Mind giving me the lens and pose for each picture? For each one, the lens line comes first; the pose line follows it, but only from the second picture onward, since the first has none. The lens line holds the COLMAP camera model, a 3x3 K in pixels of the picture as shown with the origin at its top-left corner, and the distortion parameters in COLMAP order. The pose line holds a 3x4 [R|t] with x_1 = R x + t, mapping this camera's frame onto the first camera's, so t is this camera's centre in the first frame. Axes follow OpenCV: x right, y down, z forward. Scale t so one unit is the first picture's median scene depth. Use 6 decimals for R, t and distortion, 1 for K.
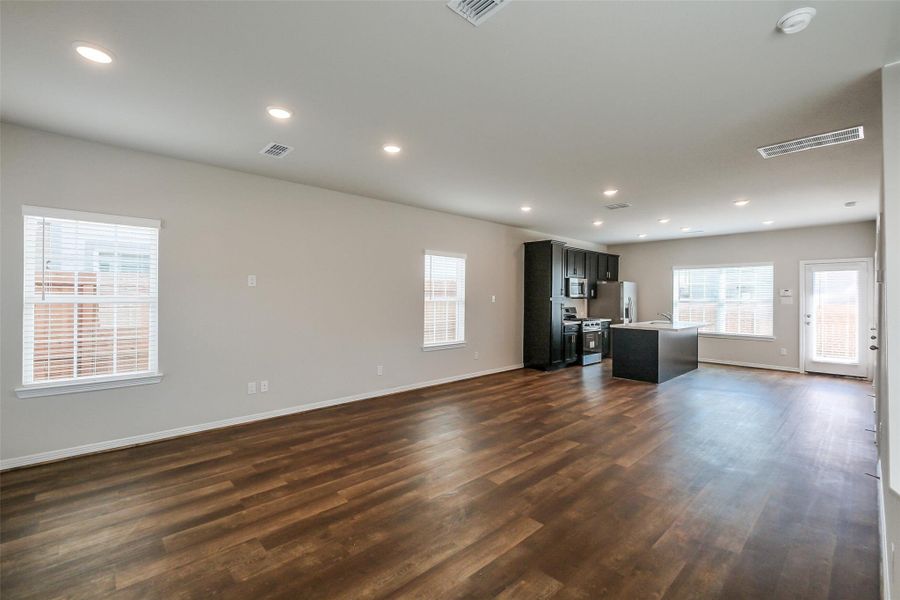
lens RADIAL K [[395.3, 0, 451.2], [0, 395.3, 297.2], [0, 0, 1]] dist [0.000714, 0.000233]
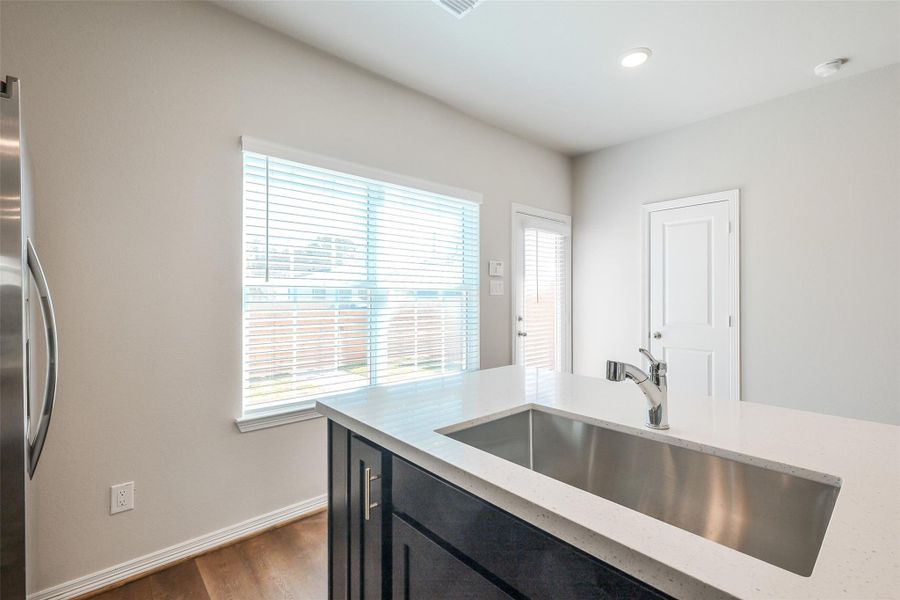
lens RADIAL K [[407.2, 0, 449.4], [0, 407.2, 297.3], [0, 0, 1]] dist [0.002637, 0.001186]
pose [[0.028737, -0.008866, 0.999548, 0.407420], [-0.001768, 0.999959, 0.008920, 0.017436], [-0.999585, -0.002024, 0.028720, 1.096436]]
